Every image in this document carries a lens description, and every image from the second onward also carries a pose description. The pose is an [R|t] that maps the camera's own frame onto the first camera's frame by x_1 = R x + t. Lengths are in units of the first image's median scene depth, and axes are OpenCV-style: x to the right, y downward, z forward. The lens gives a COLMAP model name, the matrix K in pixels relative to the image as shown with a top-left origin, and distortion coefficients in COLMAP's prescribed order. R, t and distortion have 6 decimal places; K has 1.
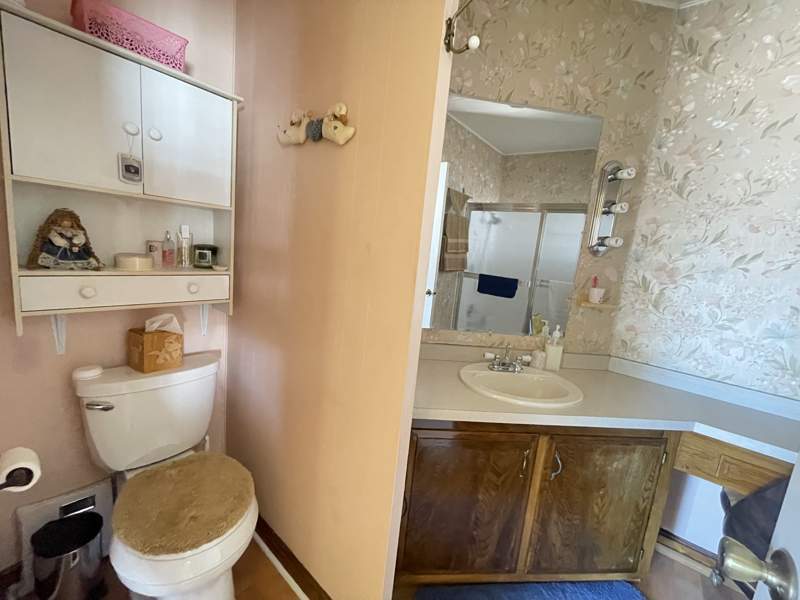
lens RADIAL K [[324.3, 0, 400.8], [0, 324.3, 300.6], [0, 0, 1]] dist [-0.004226, 0.000059]
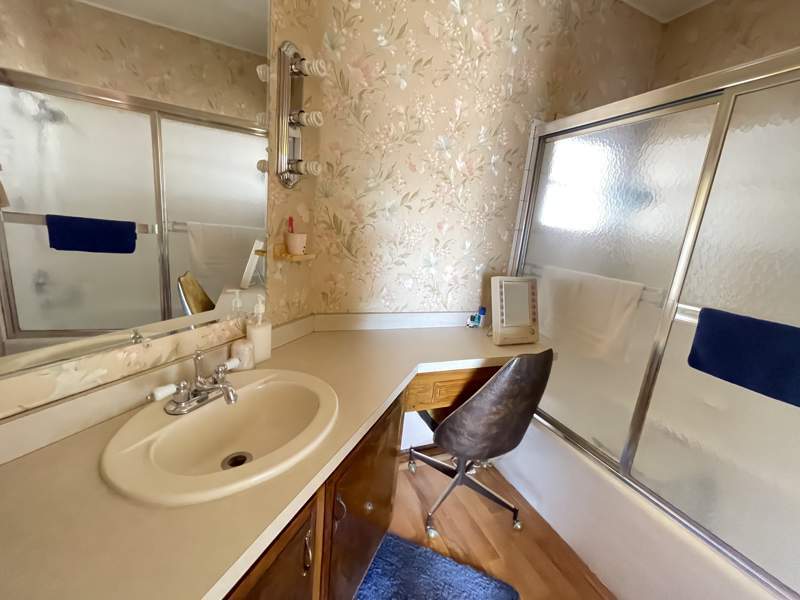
lens RADIAL K [[324.3, 0, 399.8], [0, 324.3, 297.1], [0, 0, 1]] dist [-0.004226, 0.000059]
pose [[0.468250, -0.240038, 0.850367, 0.057943], [0.082806, 0.970079, 0.228233, -0.047536], [-0.879708, -0.036454, 0.474116, 0.445748]]
